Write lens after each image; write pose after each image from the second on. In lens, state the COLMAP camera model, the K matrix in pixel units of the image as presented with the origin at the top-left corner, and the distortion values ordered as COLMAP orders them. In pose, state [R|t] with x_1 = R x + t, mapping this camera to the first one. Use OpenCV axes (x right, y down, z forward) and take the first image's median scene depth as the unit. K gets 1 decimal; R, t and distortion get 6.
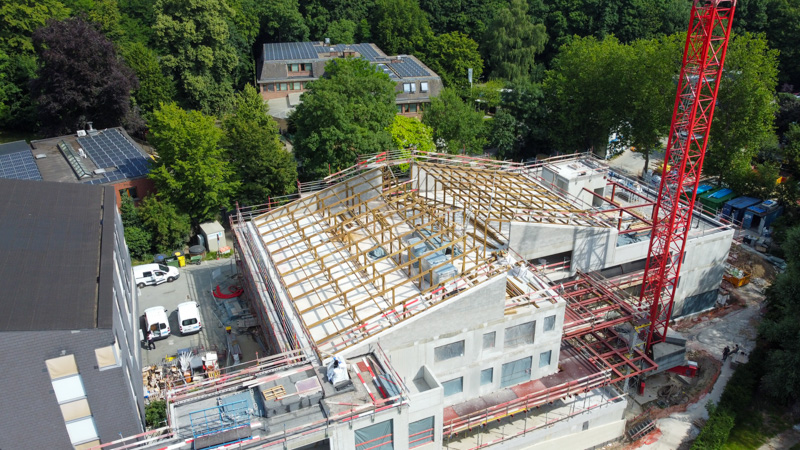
lens RADIAL K [[608.9, 0, 400.0], [0, 608.9, 225.0], [0, 0, 1]] dist [-0.047695, -0.000293]
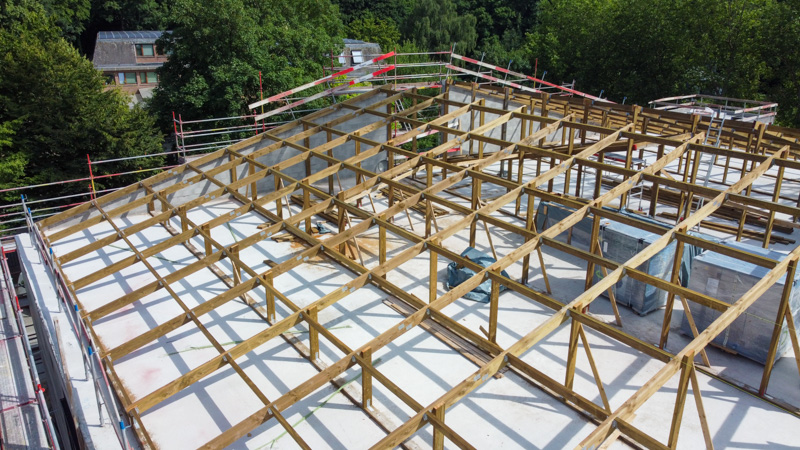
lens RADIAL K [[608.9, 0, 400.0], [0, 608.9, 225.0], [0, 0, 1]] dist [-0.047695, -0.000293]
pose [[0.973077, -0.072883, 0.218655, -0.072775], [0.097682, 0.989681, -0.104828, 0.025262], [-0.208758, 0.123364, 0.970155, 0.381862]]
